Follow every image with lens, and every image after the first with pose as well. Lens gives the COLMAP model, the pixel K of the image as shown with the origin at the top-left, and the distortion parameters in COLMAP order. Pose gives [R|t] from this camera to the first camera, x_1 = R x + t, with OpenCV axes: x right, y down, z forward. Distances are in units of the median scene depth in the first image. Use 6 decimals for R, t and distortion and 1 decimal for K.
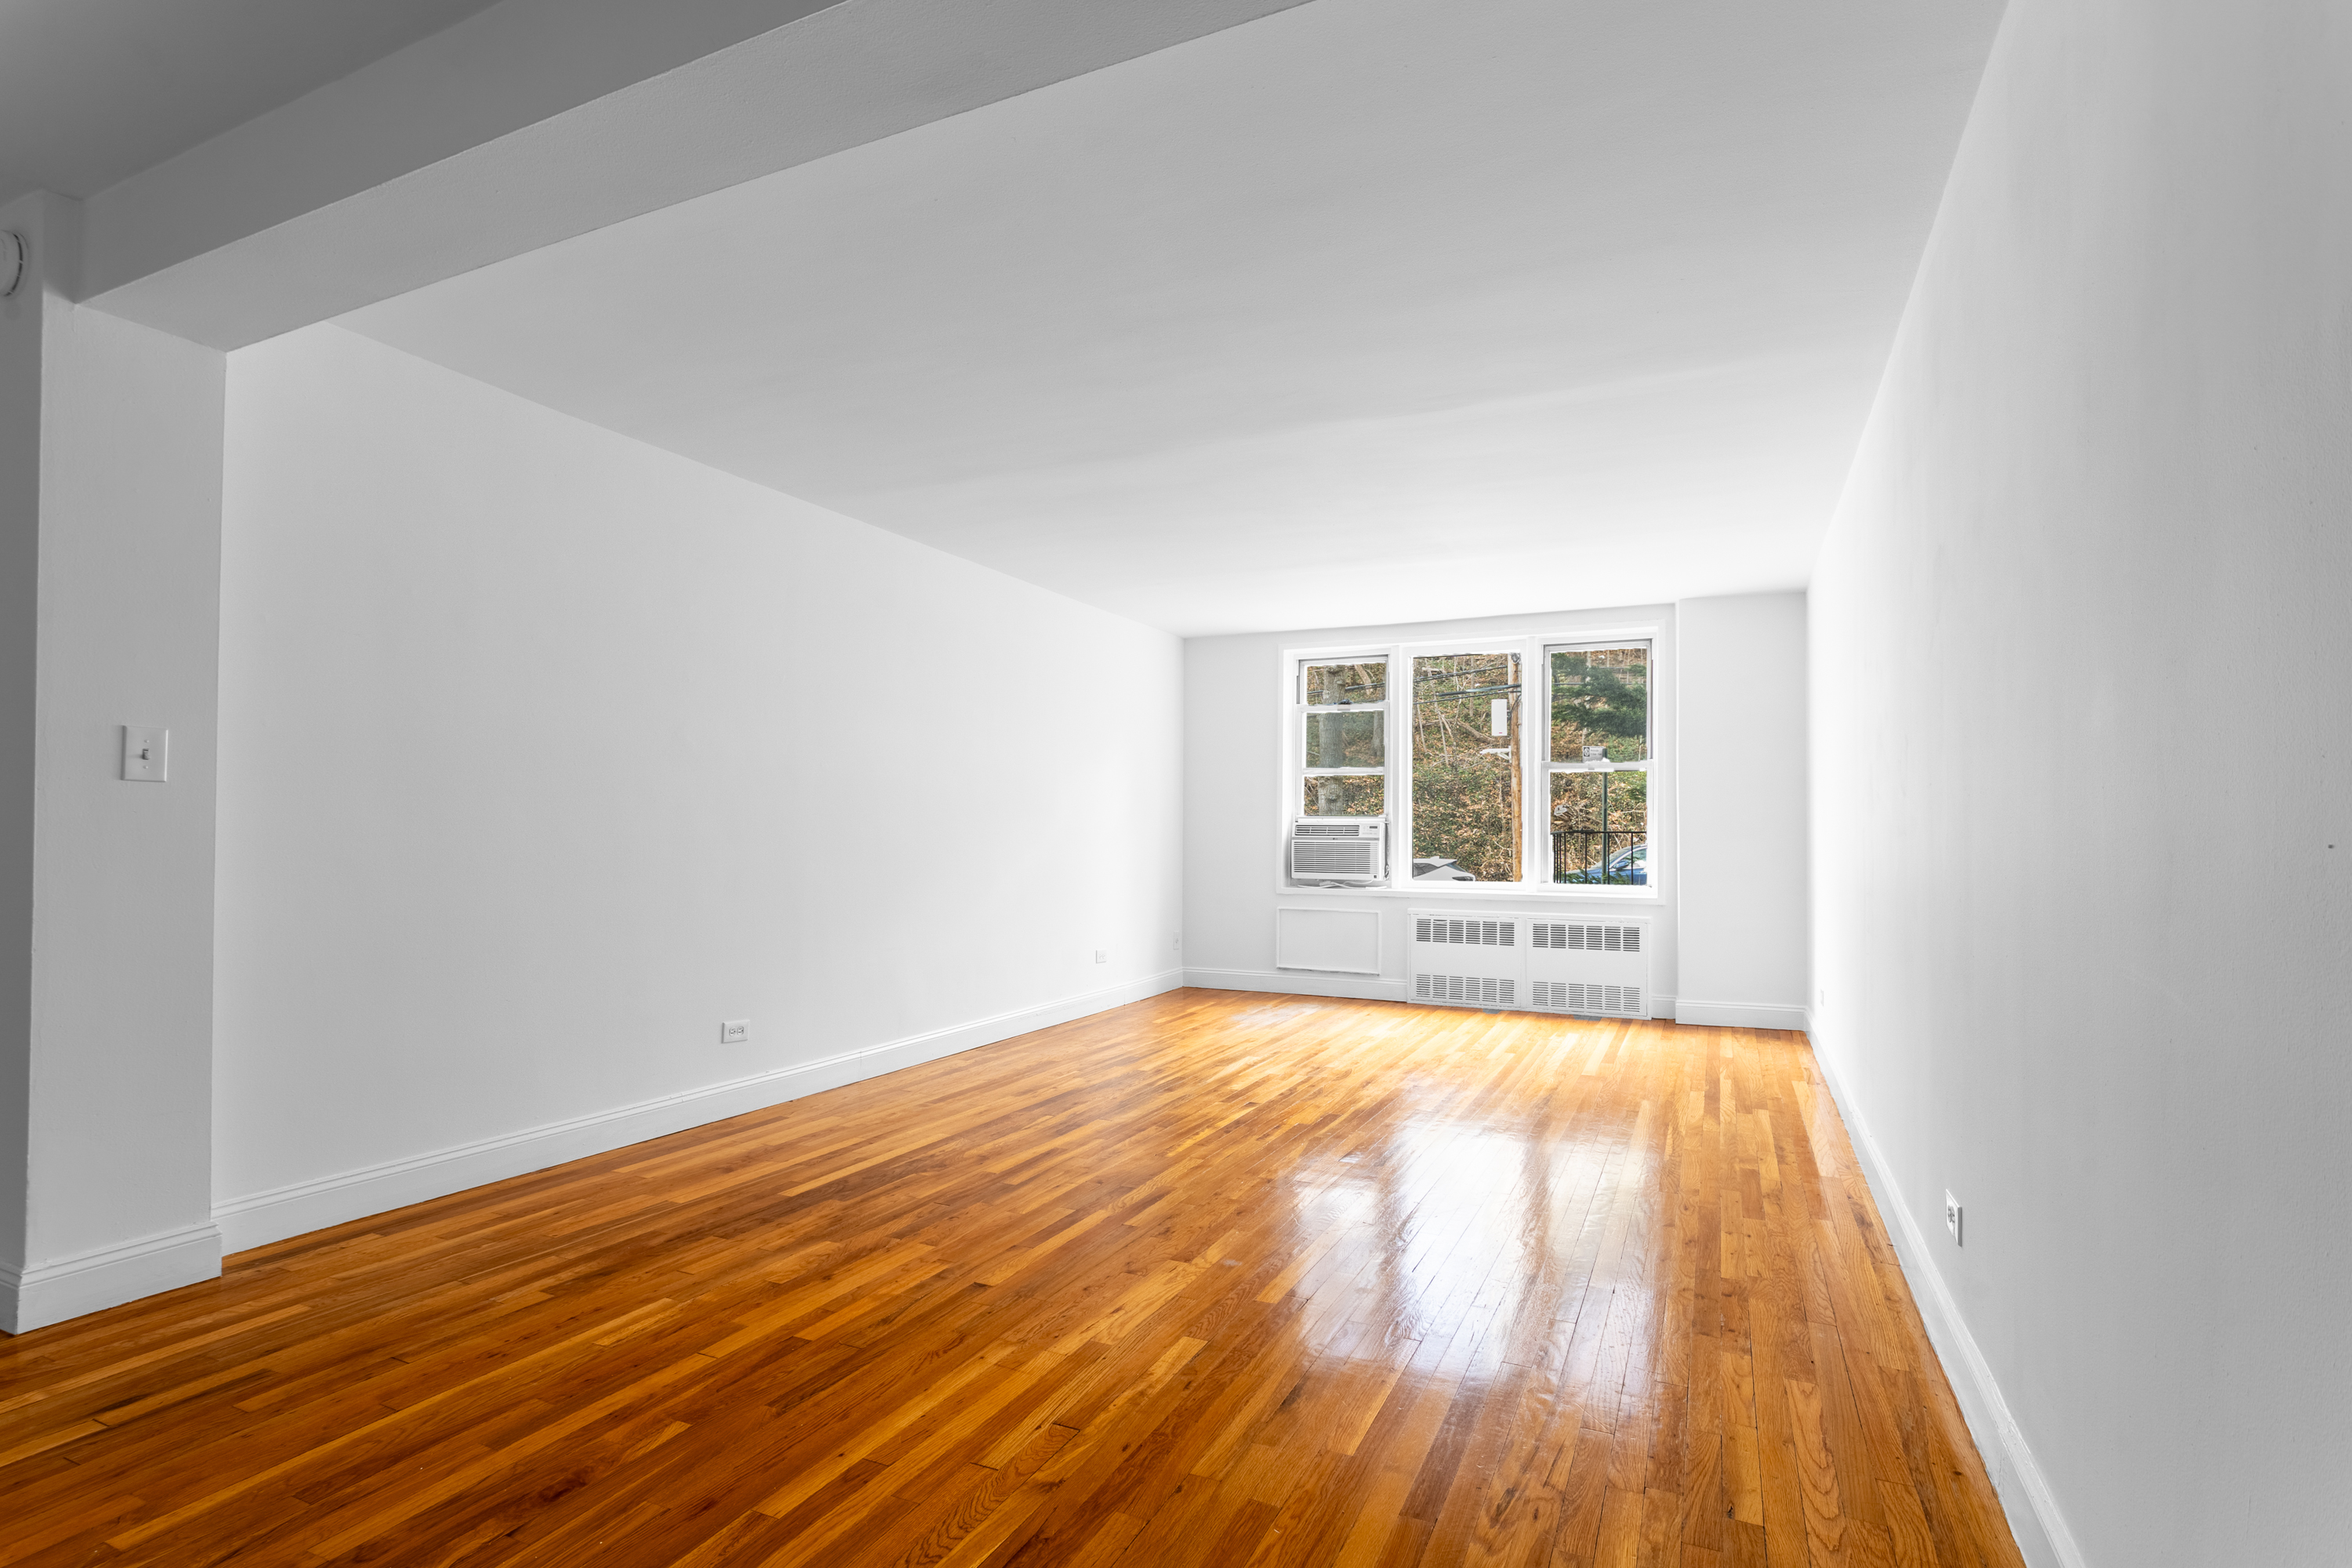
lens RADIAL K [[1166.9, 0, 1172.6], [0, 1166.9, 796.2], [0, 0, 1]] dist [0.000007, -0.000083]
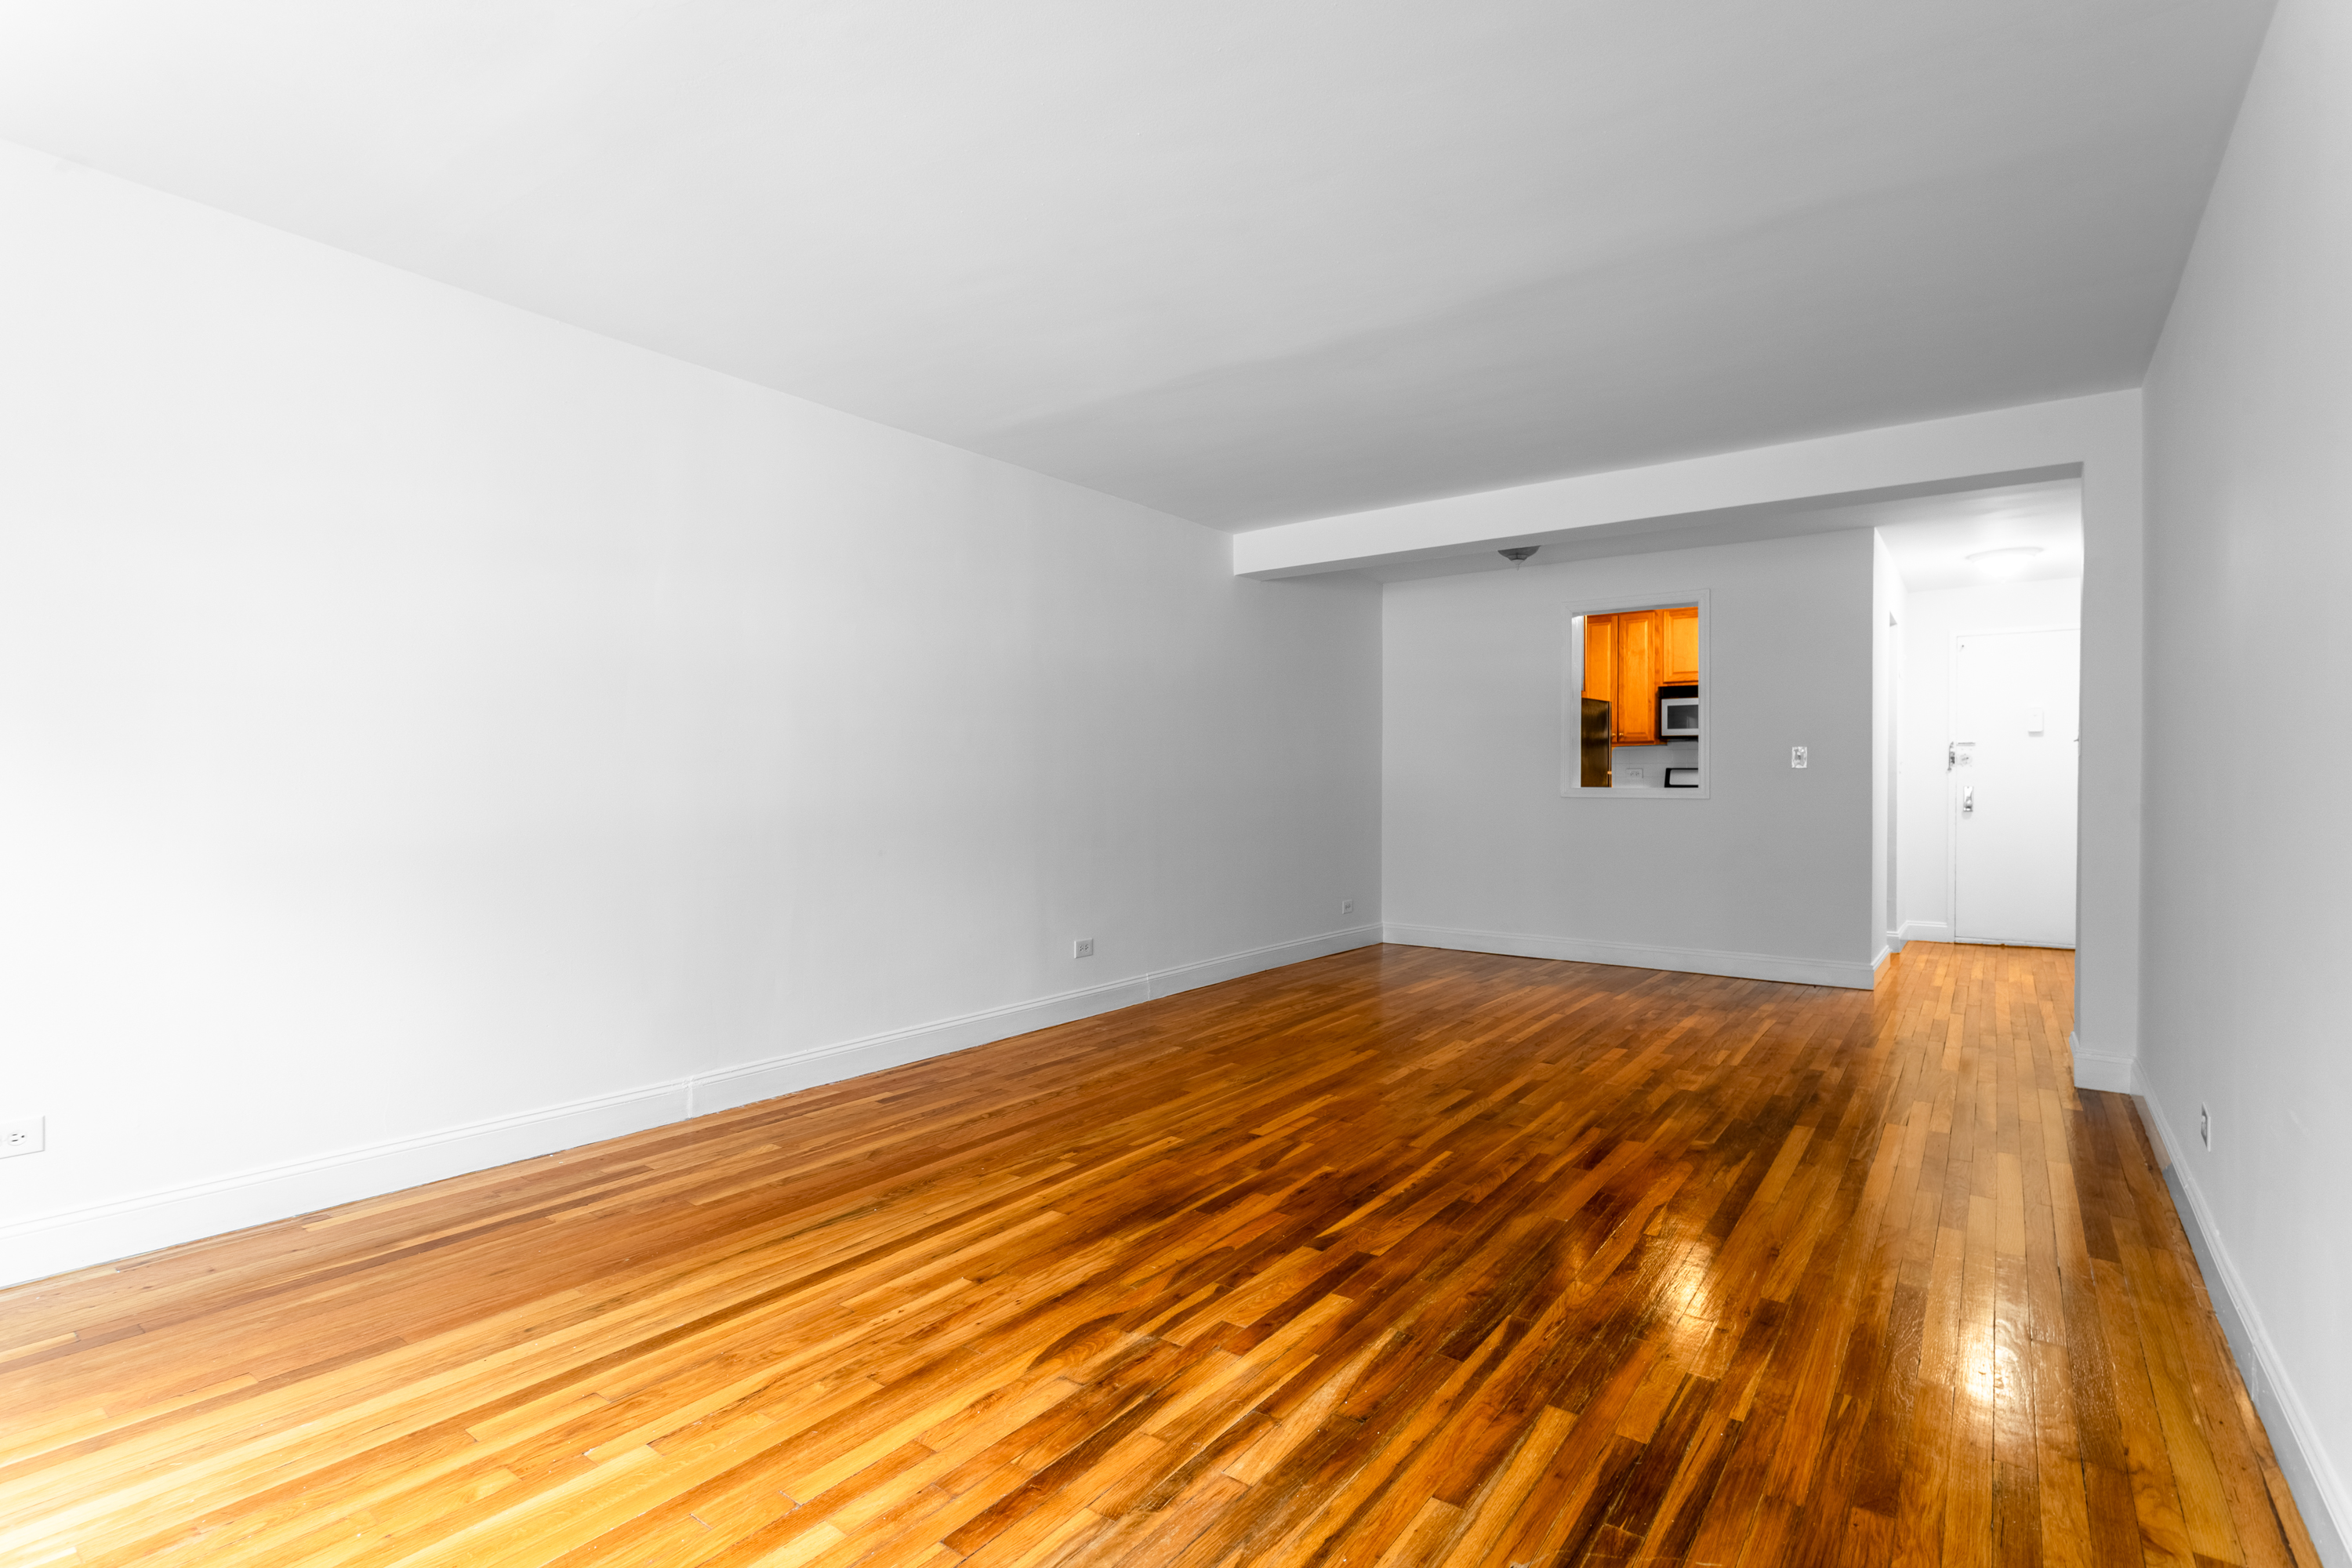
lens RADIAL K [[1166.9, 0, 1172.6], [0, 1166.9, 796.2], [0, 0, 1]] dist [0.000007, -0.000083]
pose [[-0.983052, -0.009937, 0.183059, 0.040982], [-0.013979, 0.999686, -0.020803, 0.056422], [-0.182795, -0.023010, -0.982882, 1.847269]]
